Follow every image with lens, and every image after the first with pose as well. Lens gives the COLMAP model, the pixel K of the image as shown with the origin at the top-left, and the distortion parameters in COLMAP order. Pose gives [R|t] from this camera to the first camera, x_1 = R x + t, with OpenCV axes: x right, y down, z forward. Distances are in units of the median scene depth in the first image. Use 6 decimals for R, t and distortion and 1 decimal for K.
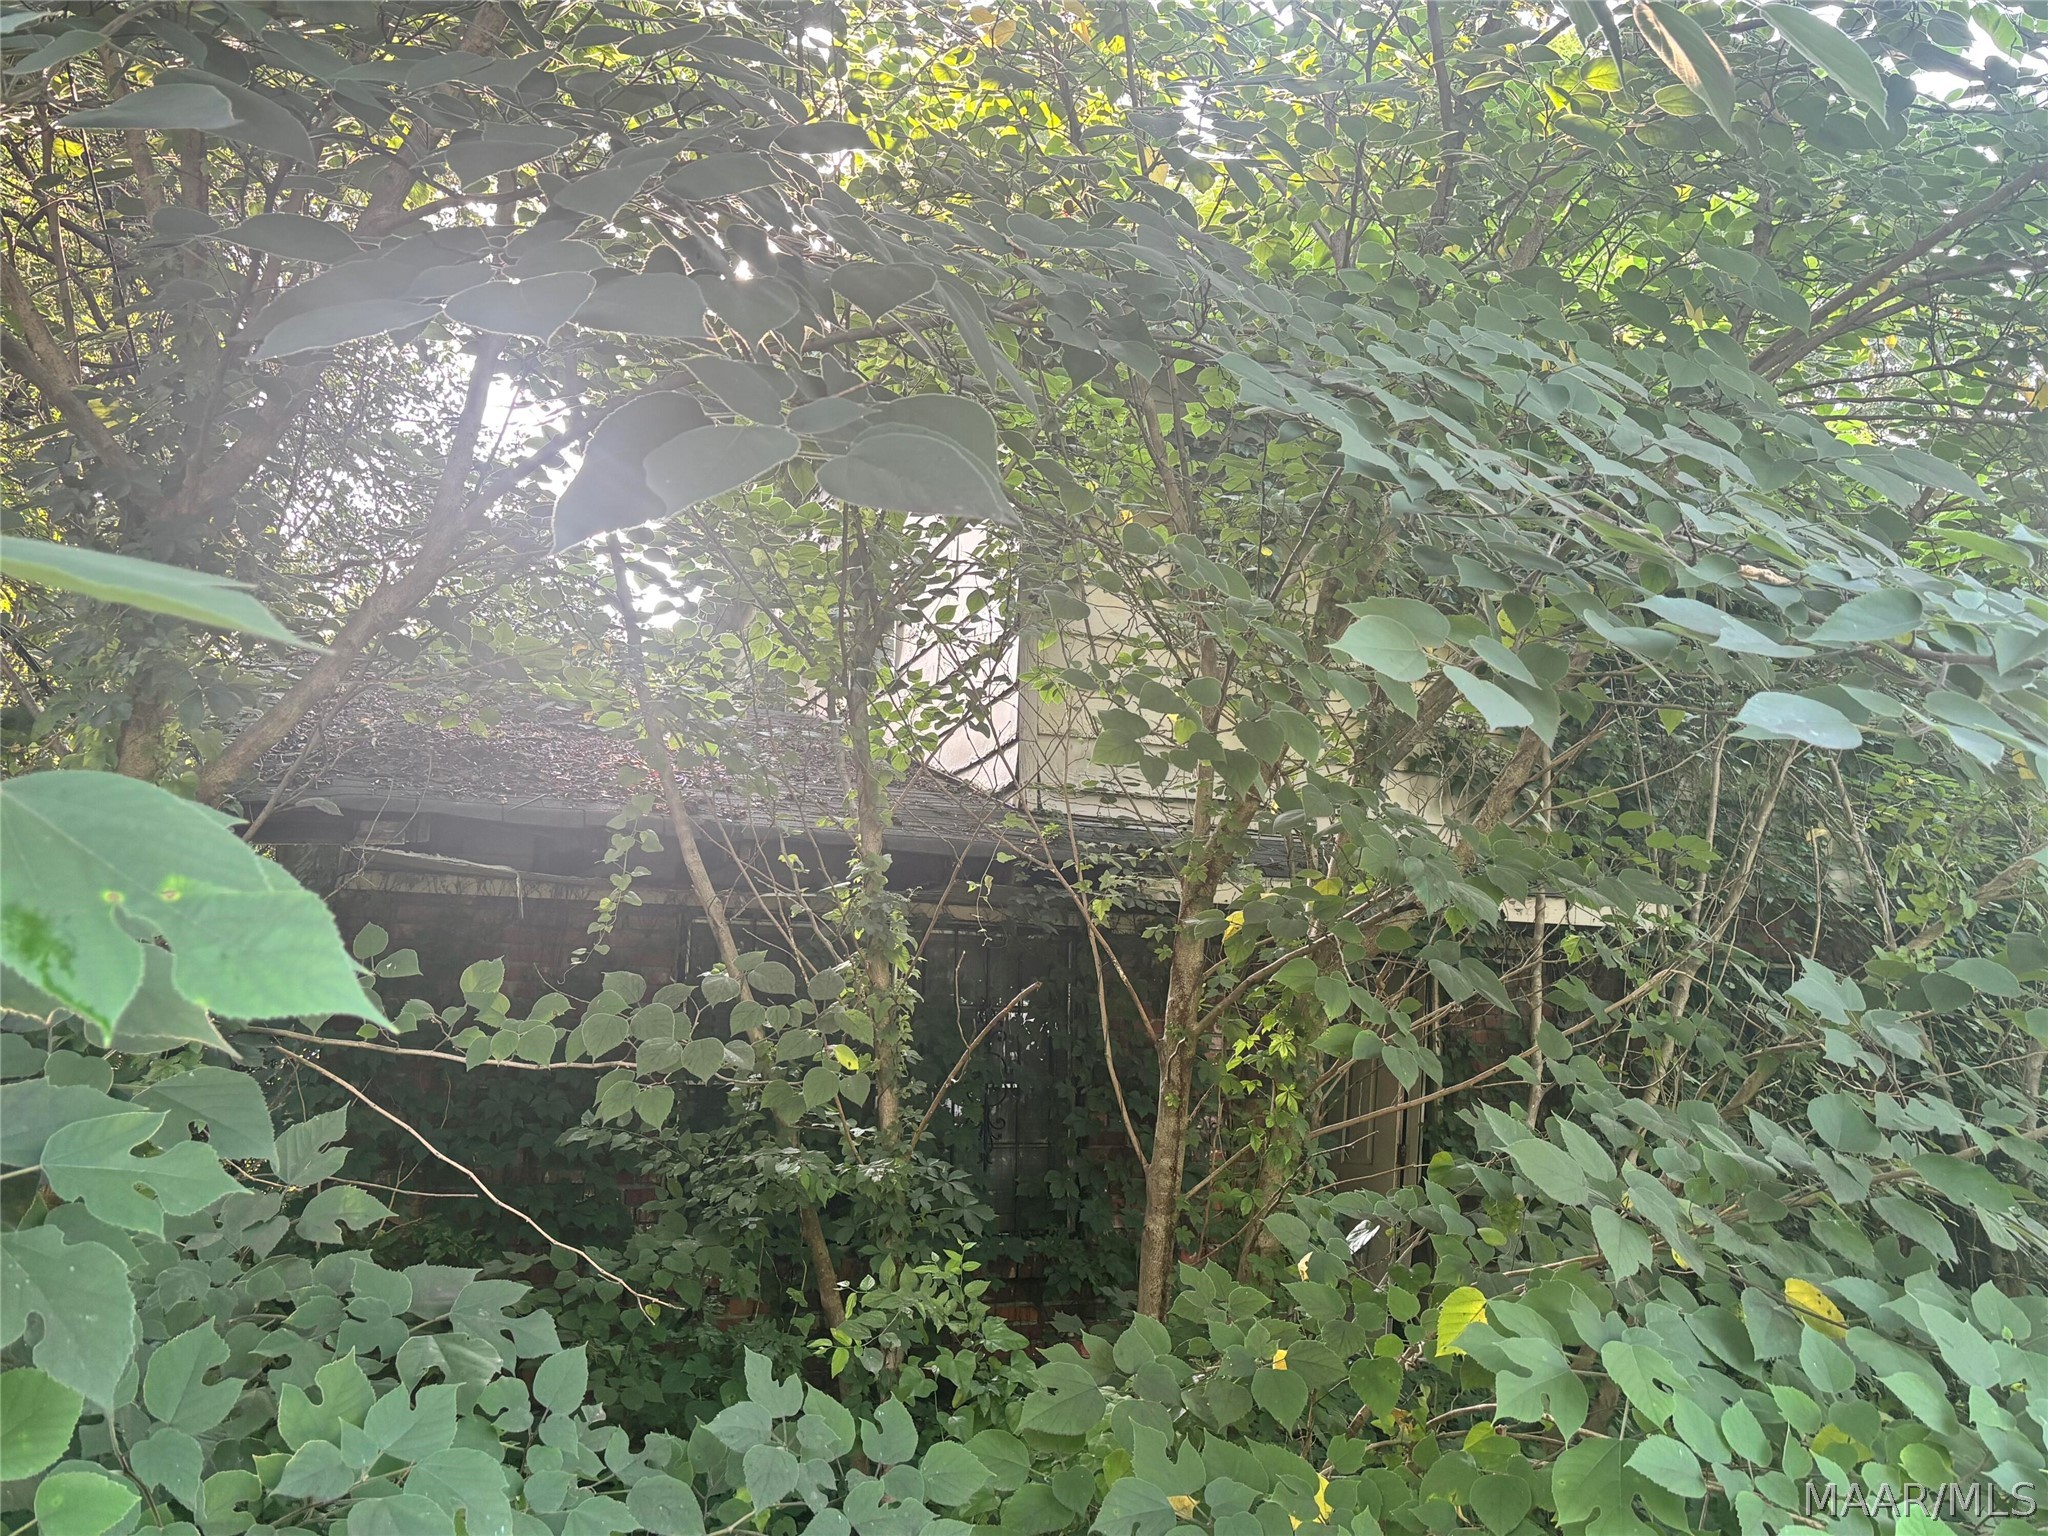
lens RADIAL K [[1671.2, 0, 1021.0], [0, 1671.2, 736.9], [0, 0, 1]] dist [0.080272, -0.120444]
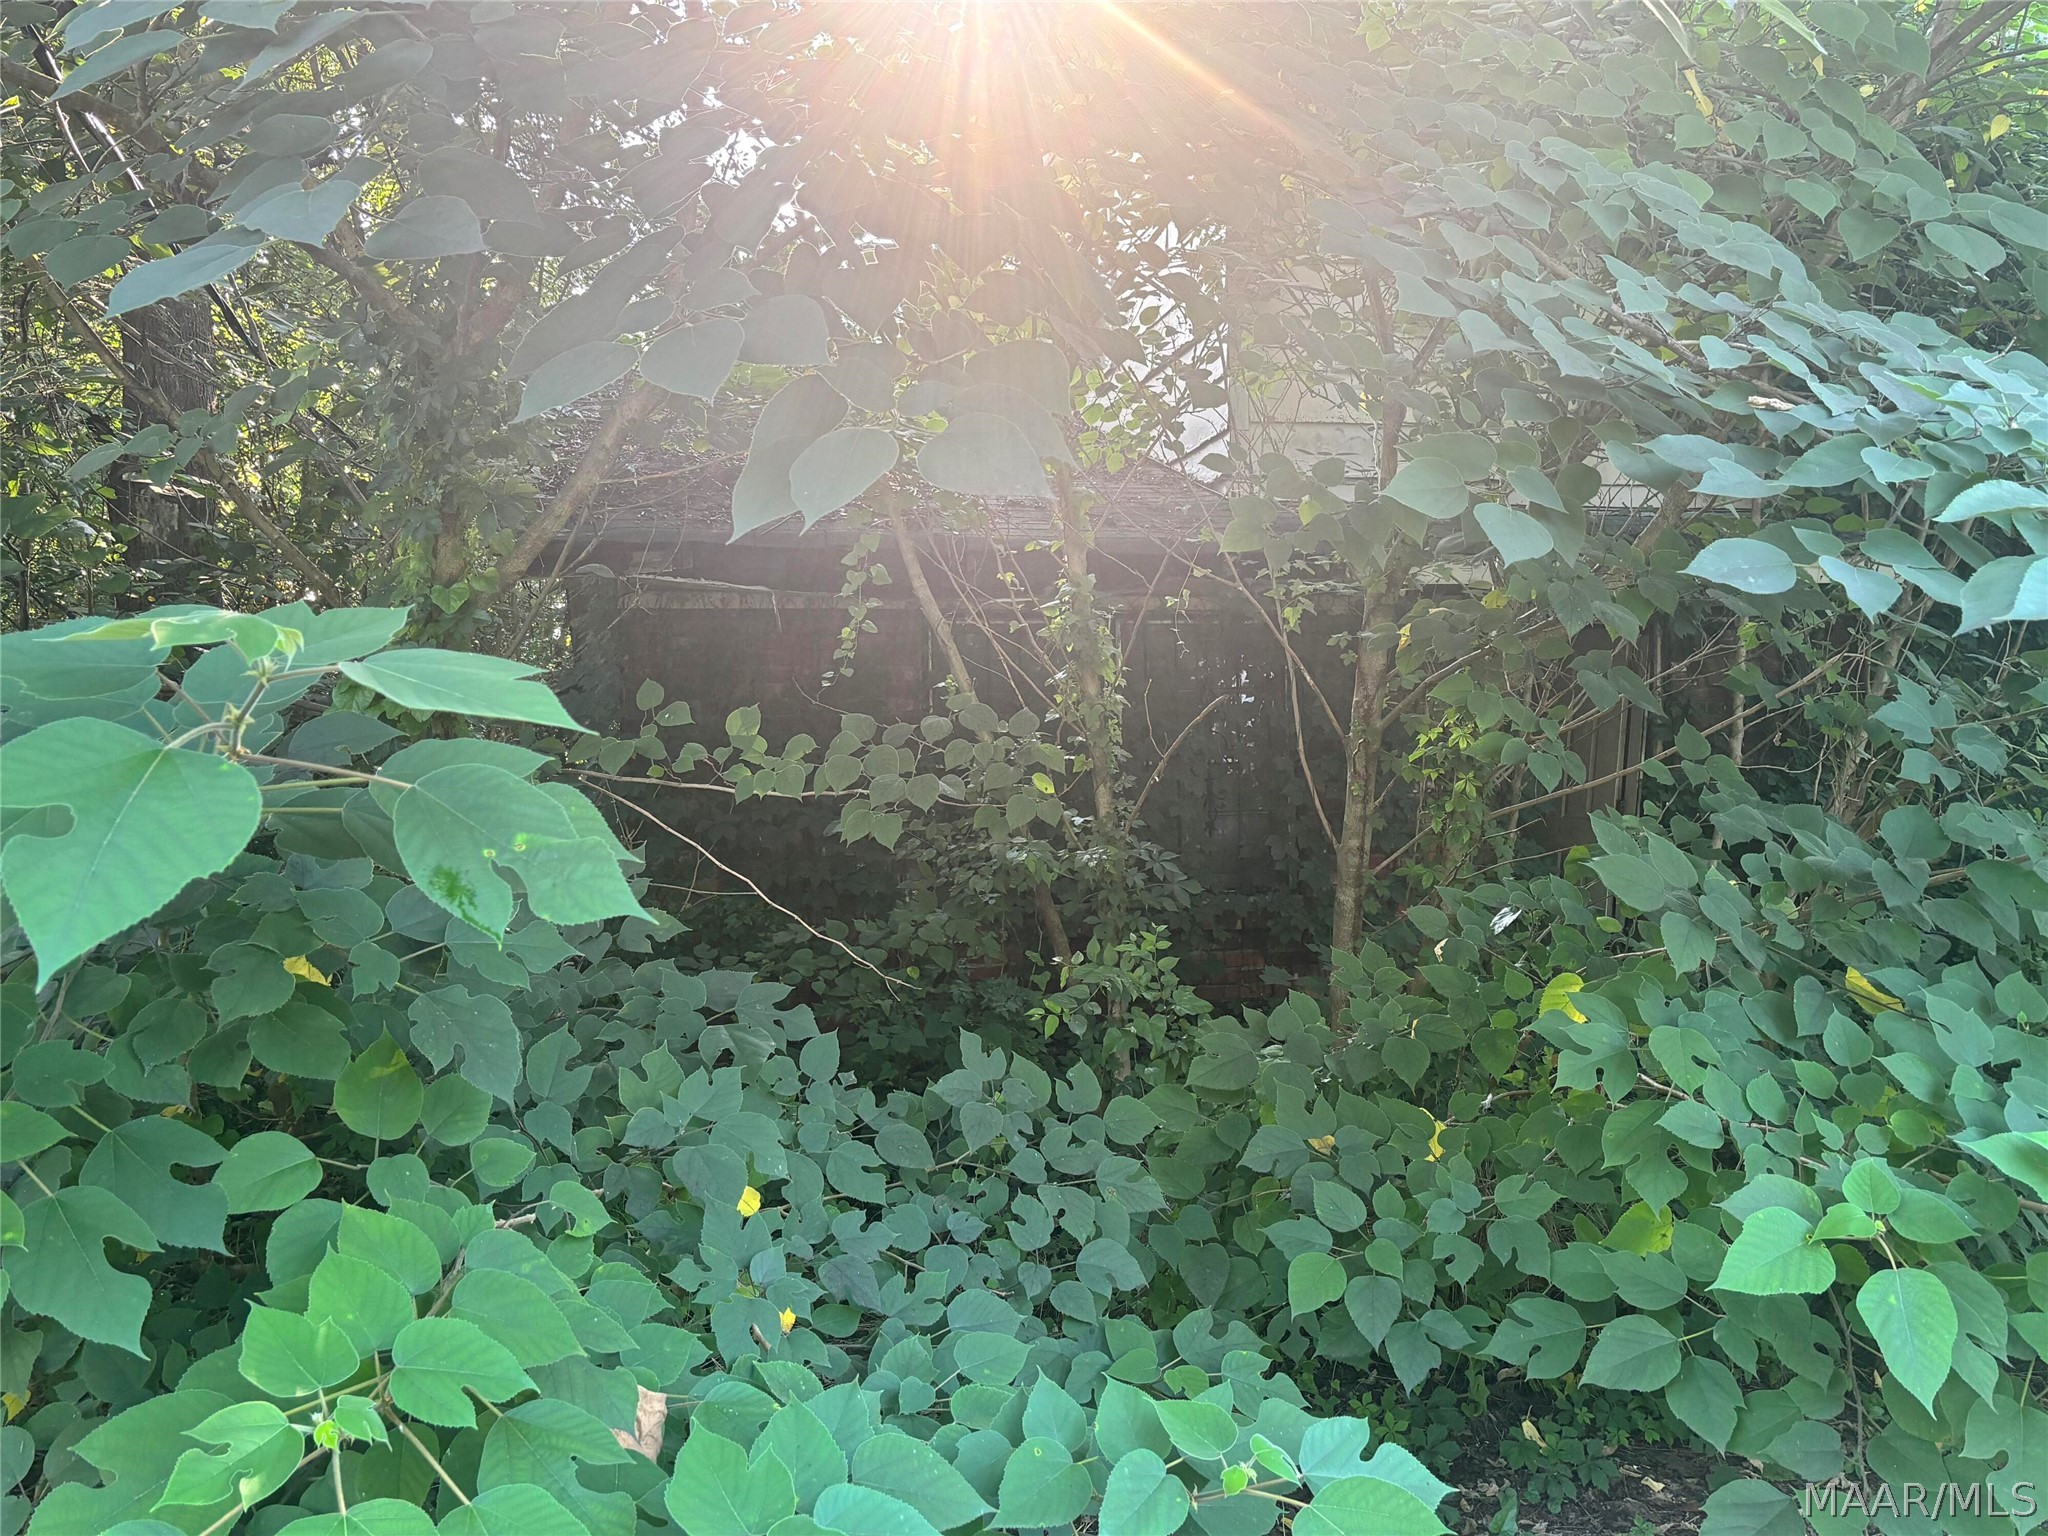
lens RADIAL K [[1665.0, 0, 1023.9], [0, 1665.0, 726.5], [0, 0, 1]] dist [0.082467, -0.130893]
pose [[0.988042, -0.030323, -0.151173, 0.056746], [0.060220, 0.978488, 0.197318, -0.075236], [0.141937, -0.204062, 0.968614, -0.119520]]
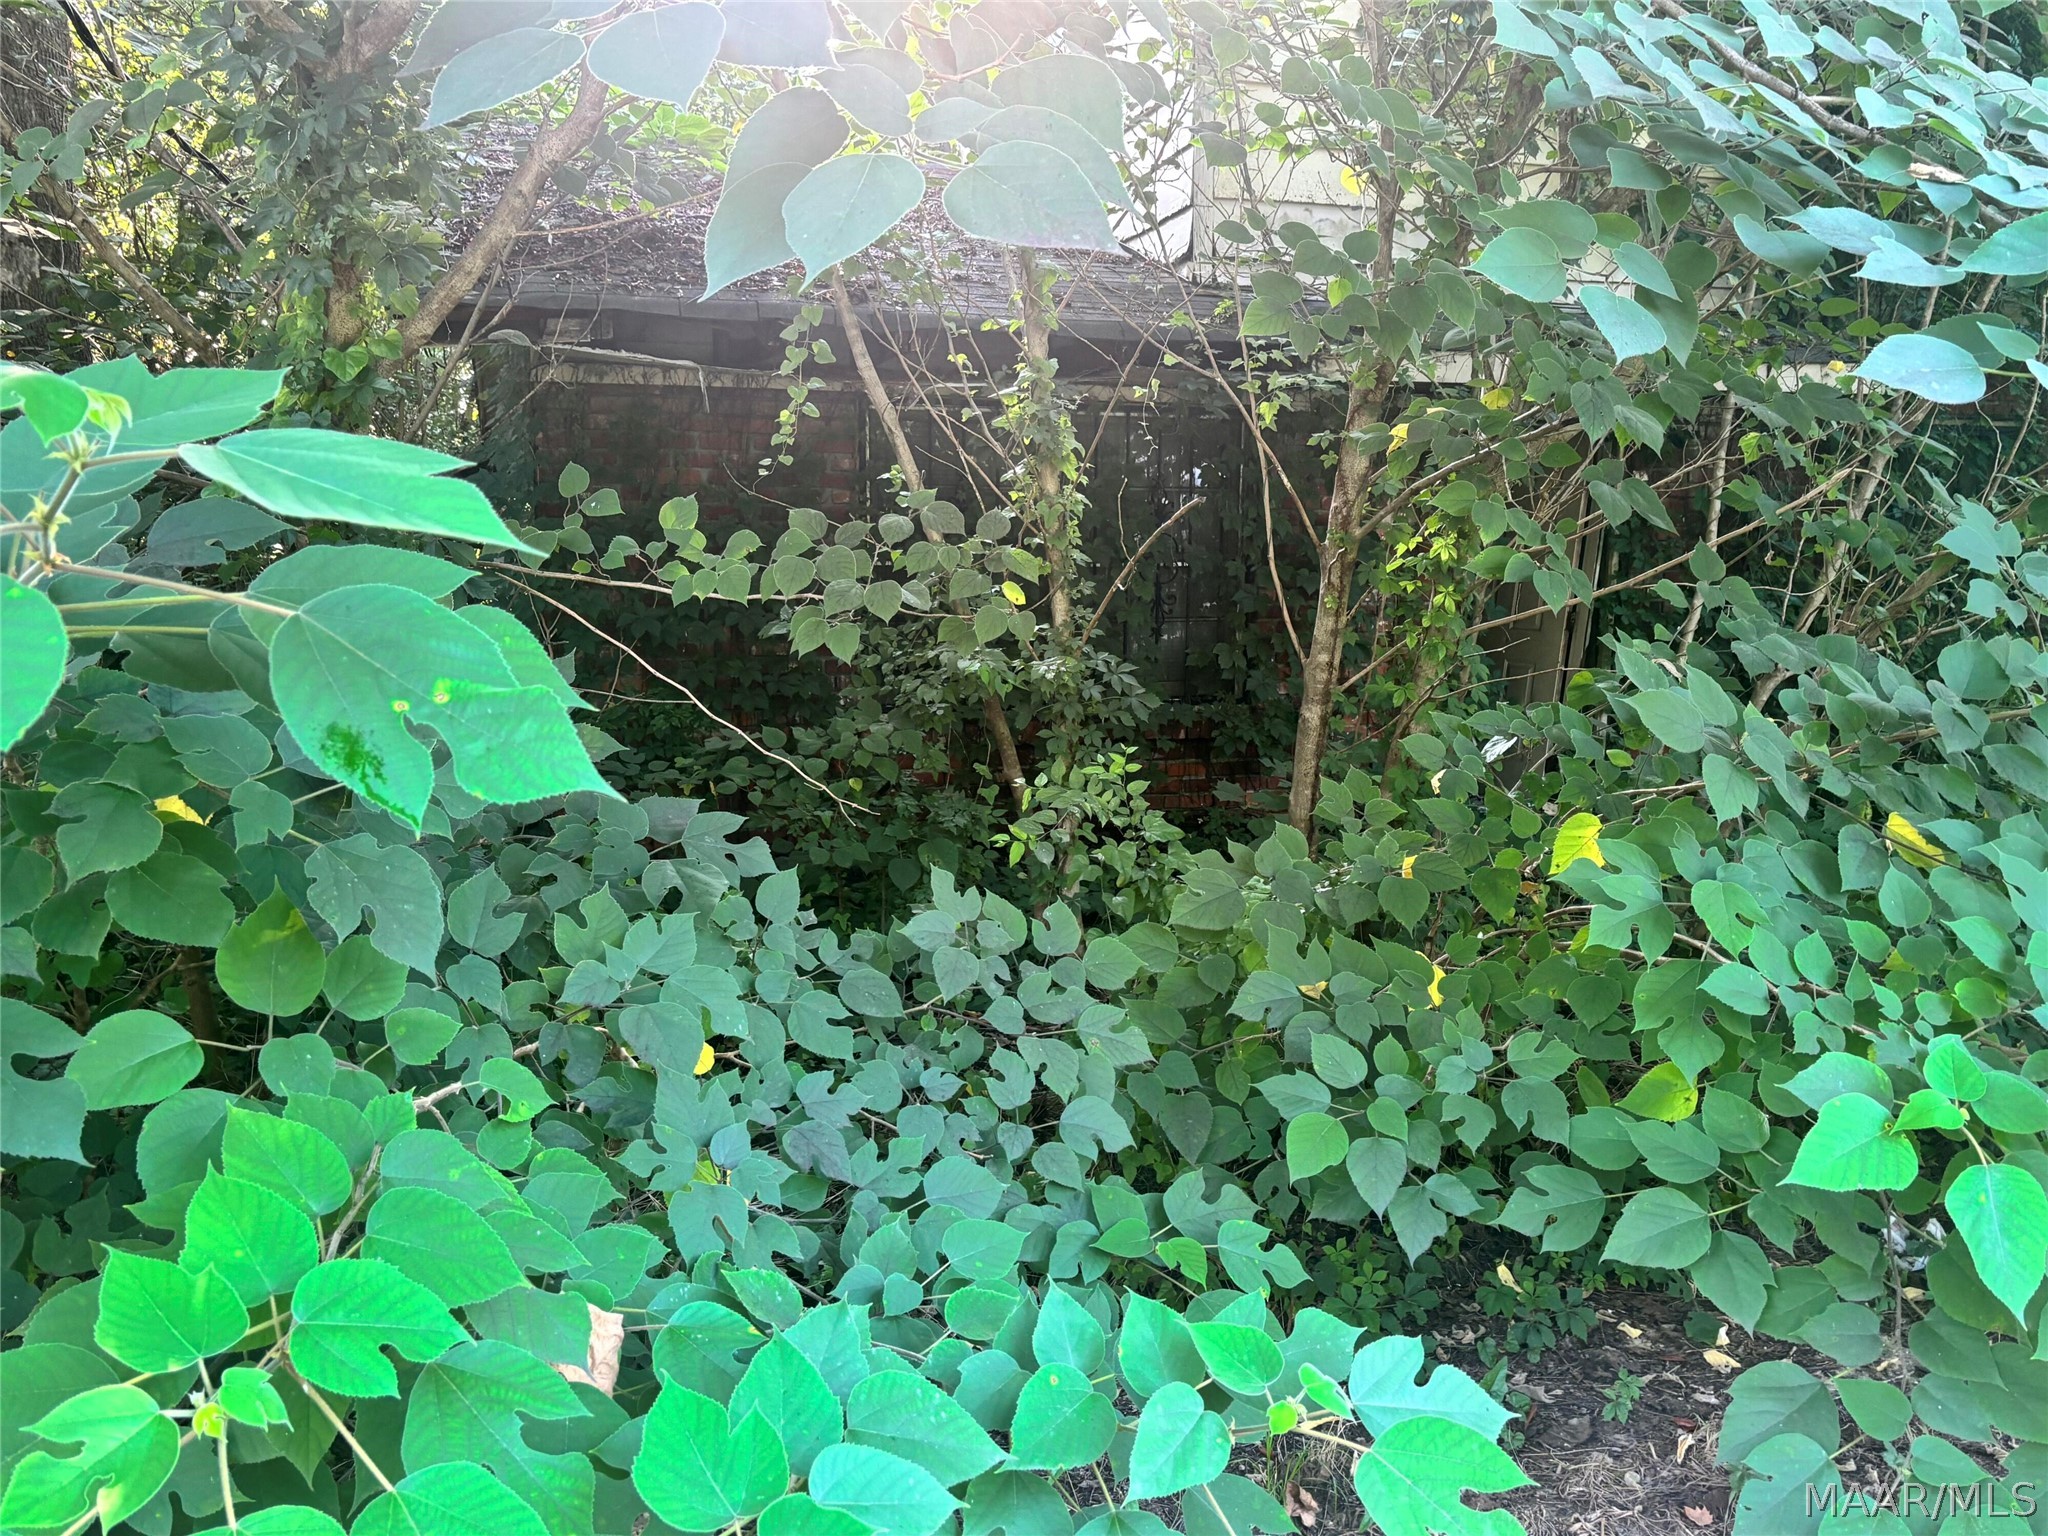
lens RADIAL K [[1671.2, 0, 1021.0], [0, 1671.2, 736.9], [0, 0, 1]] dist [0.080272, -0.120444]
pose [[0.994242, 0.009078, -0.106776, 0.014628], [0.026173, 0.945657, 0.324112, -0.064809], [0.103916, -0.325040, 0.939974, -0.034728]]
